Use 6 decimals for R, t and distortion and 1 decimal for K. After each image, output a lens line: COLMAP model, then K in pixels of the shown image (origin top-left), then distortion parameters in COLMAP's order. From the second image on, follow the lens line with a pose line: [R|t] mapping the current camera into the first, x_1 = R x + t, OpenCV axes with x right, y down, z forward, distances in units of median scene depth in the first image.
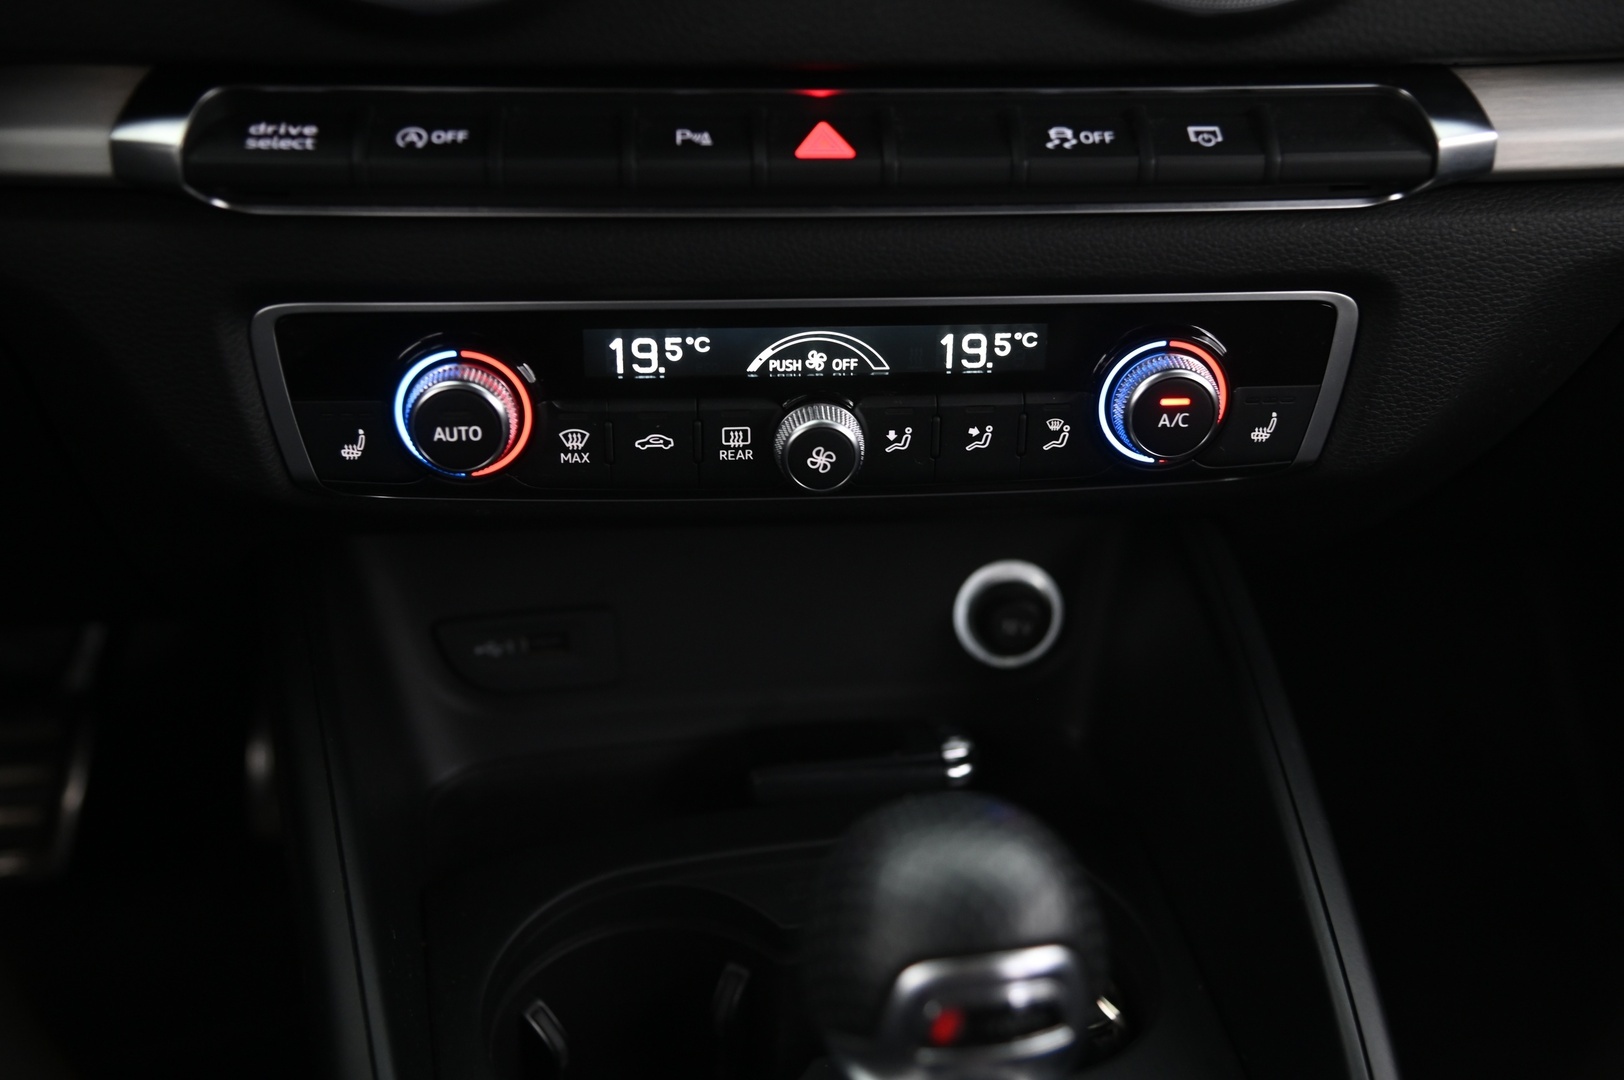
lens RADIAL K [[1786.0, 0, 811.2], [0, 1786.0, 532.0], [0, 0, 1]] dist [0.039046, 0.000000]
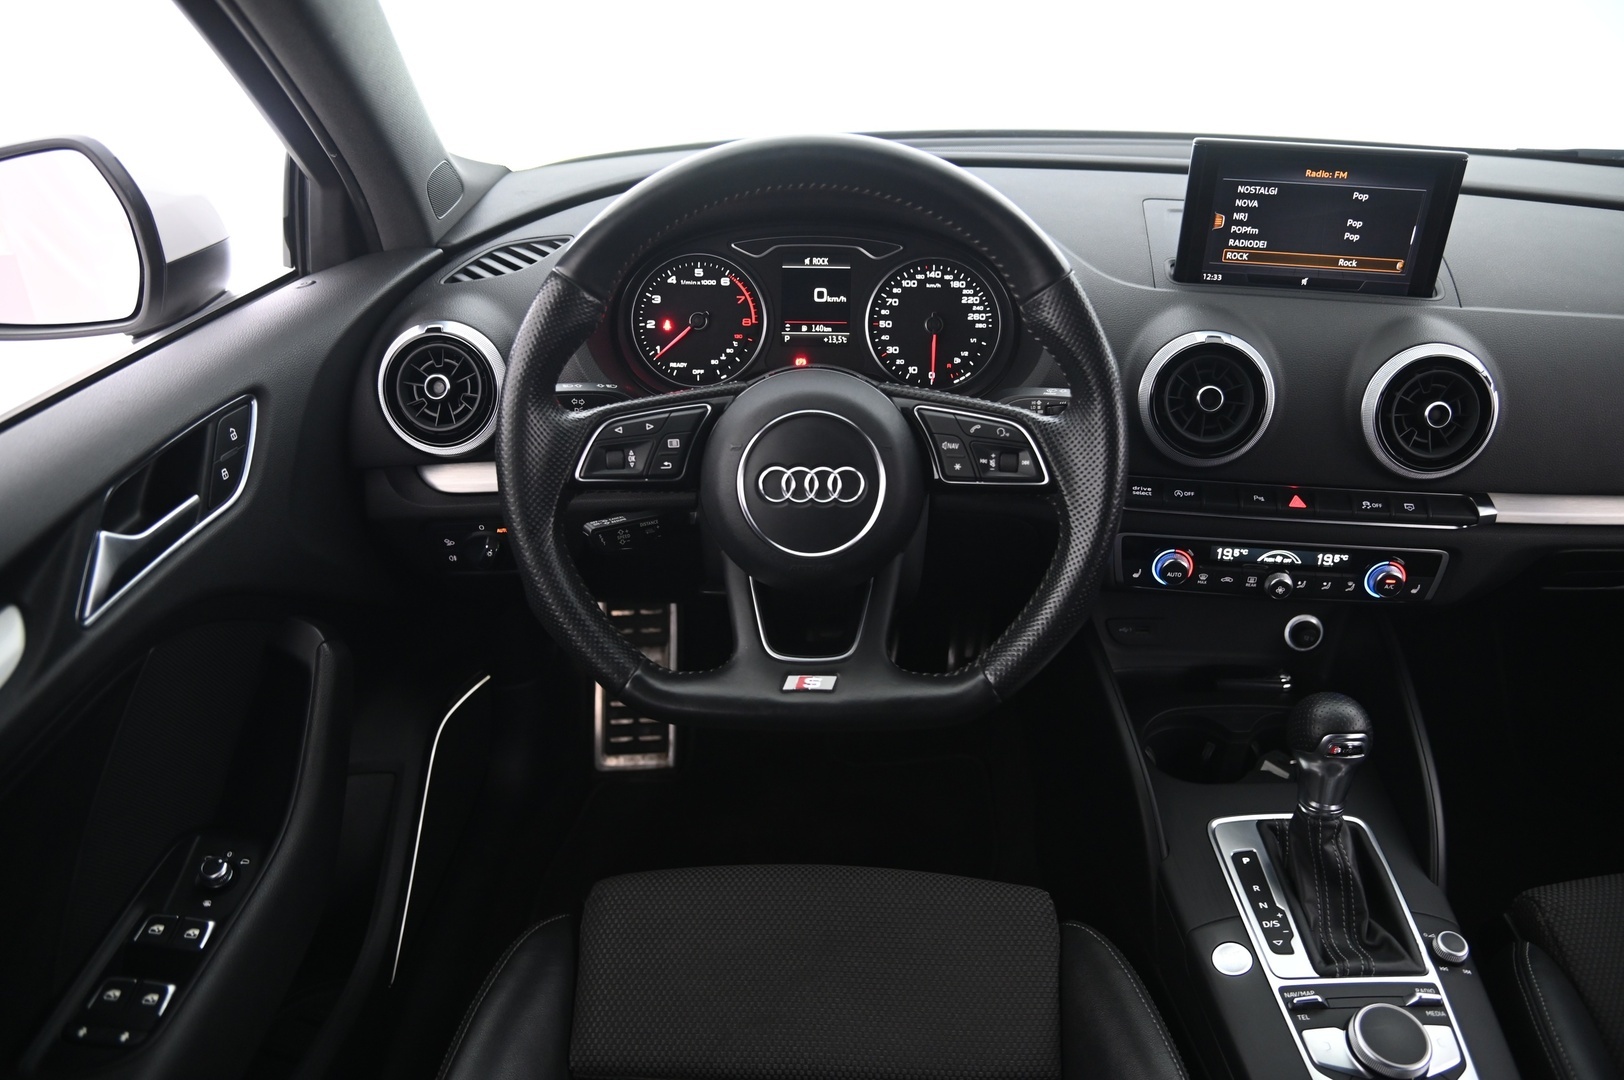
lens RADIAL K [[1100.5, 0, 807.2], [0, 1100.5, 542.2], [0, 0, 1]] dist [-0.117696, 0.052245]
pose [[0.978538, 0.079102, -0.190281, -0.476864], [-0.075430, 0.996800, 0.026472, -0.114445], [0.191766, -0.011551, 0.981373, -1.127270]]
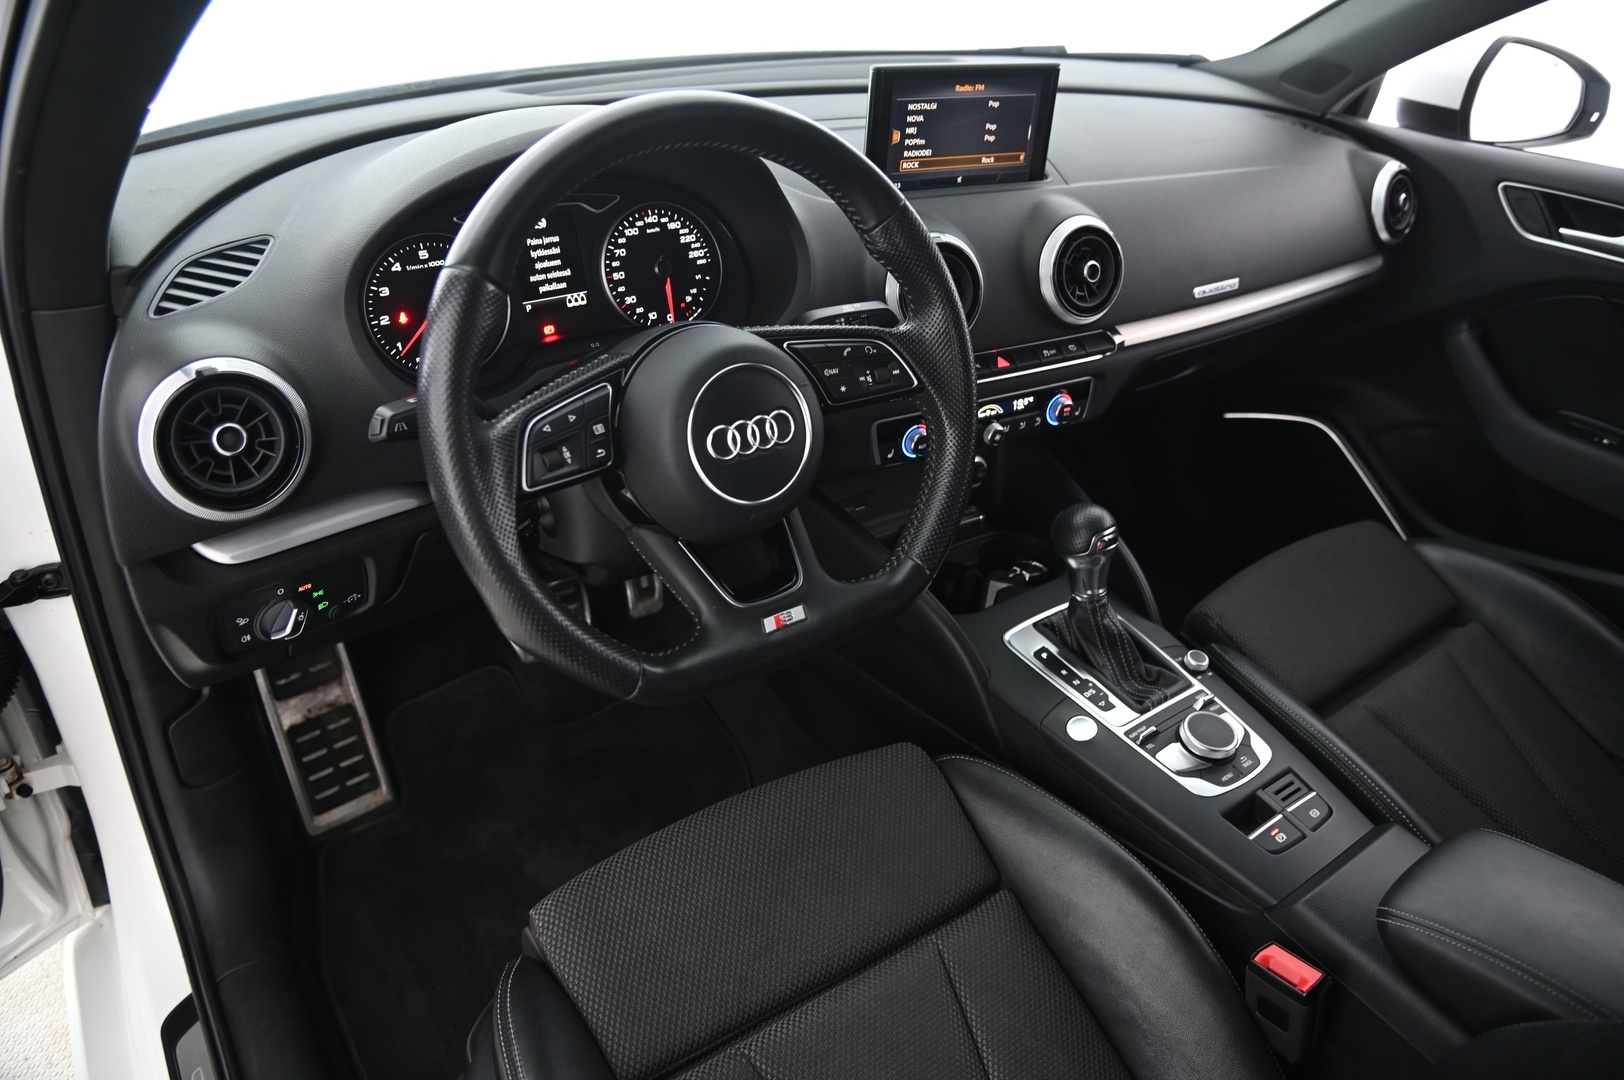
lens RADIAL K [[1100.5, 0, 818.9], [0, 1100.5, 548.6], [0, 0, 1]] dist [-0.117696, 0.052245]
pose [[0.911707, -0.207369, 0.354668, -1.273861], [0.171516, 0.976556, 0.130081, -0.183434], [-0.373328, -0.057764, 0.925899, -1.137816]]
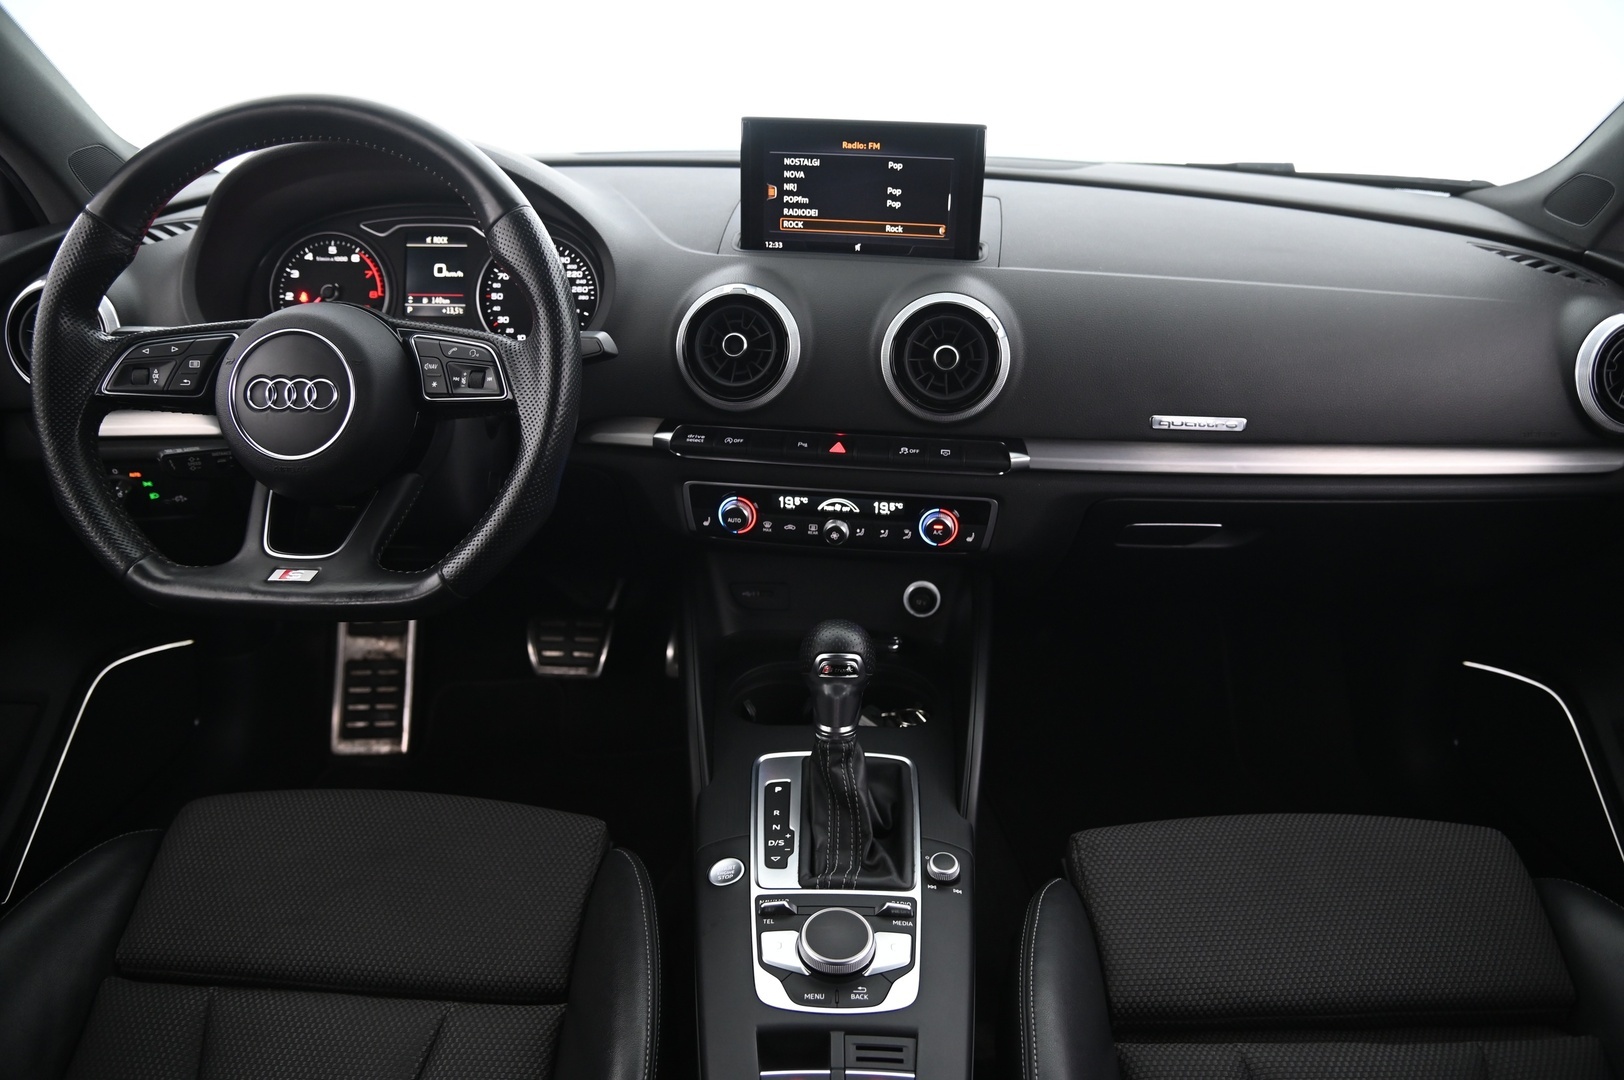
lens RADIAL K [[1100.5, 0, 799.4], [0, 1100.5, 539.8], [0, 0, 1]] dist [-0.117696, 0.052245]
pose [[0.978284, 0.078128, -0.191979, 0.346033], [-0.090474, 0.994301, -0.056395, 0.093868], [0.186479, 0.072540, 0.979777, -1.103082]]
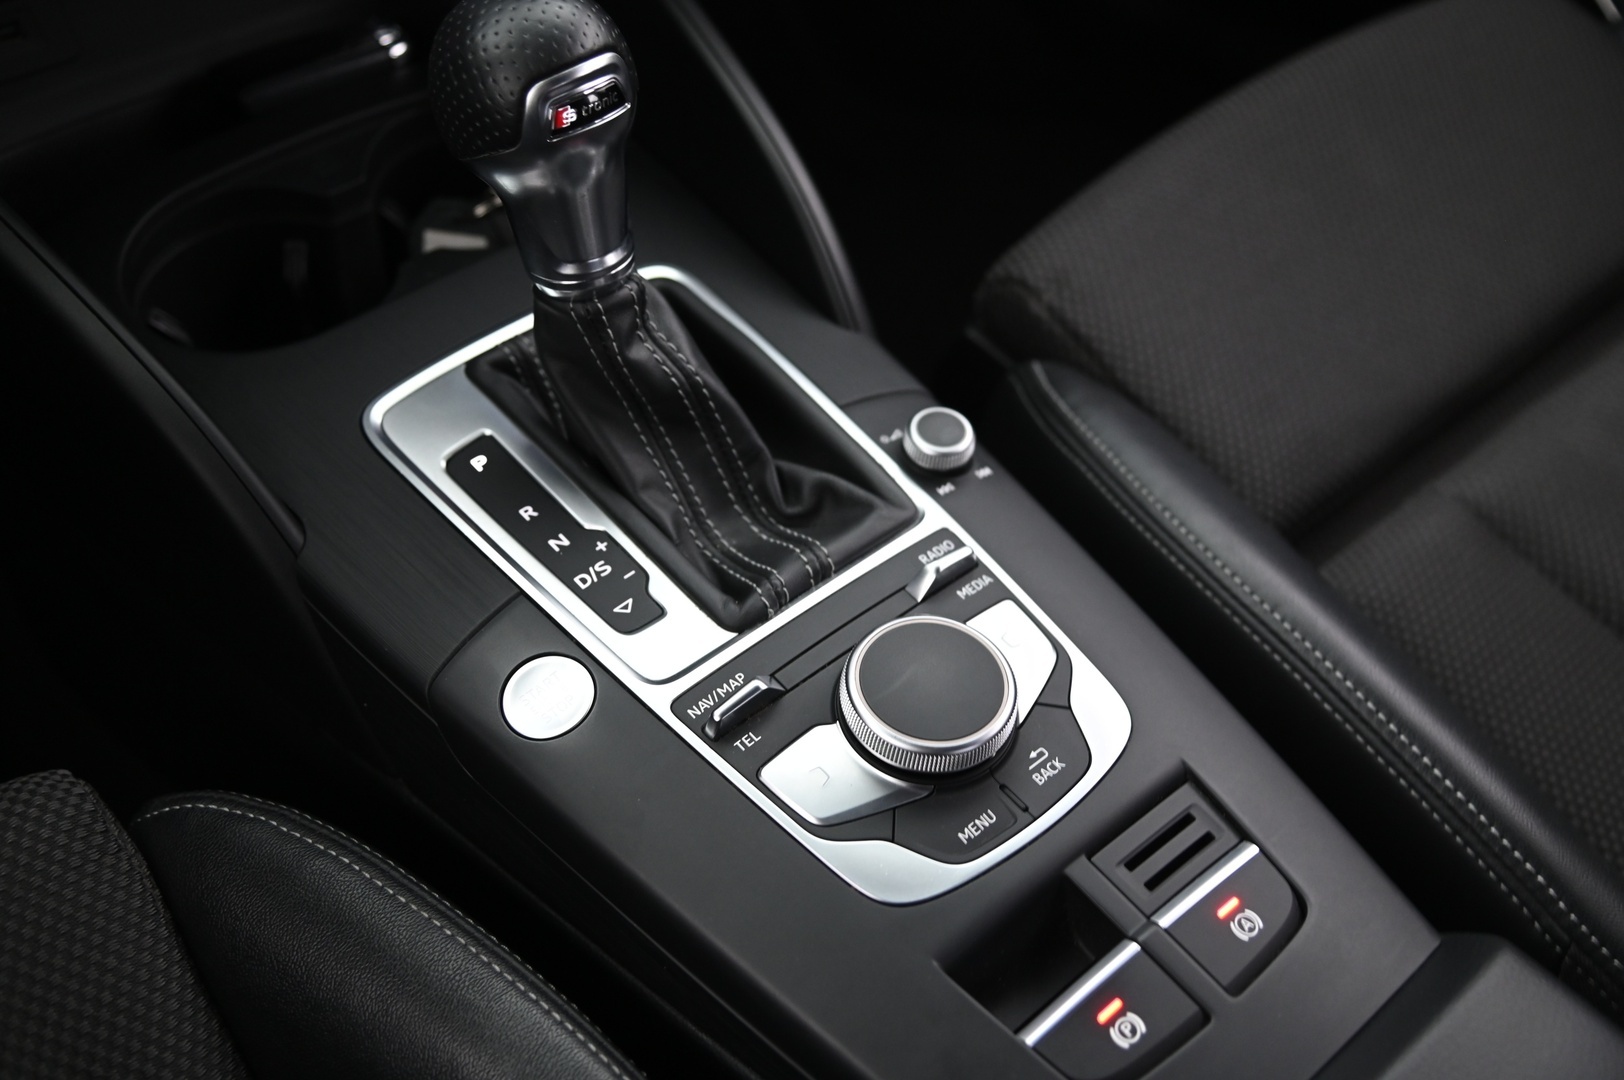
lens RADIAL K [[1774.9, 0, 804.4], [0, 1774.9, 580.0], [0, 0, 1]] dist [0.025644, 0.000000]
pose [[0.863245, -0.370589, 0.342742, -0.308621], [0.232835, 0.894764, 0.381033, 0.070745], [-0.447880, -0.249123, 0.858686, -0.384704]]
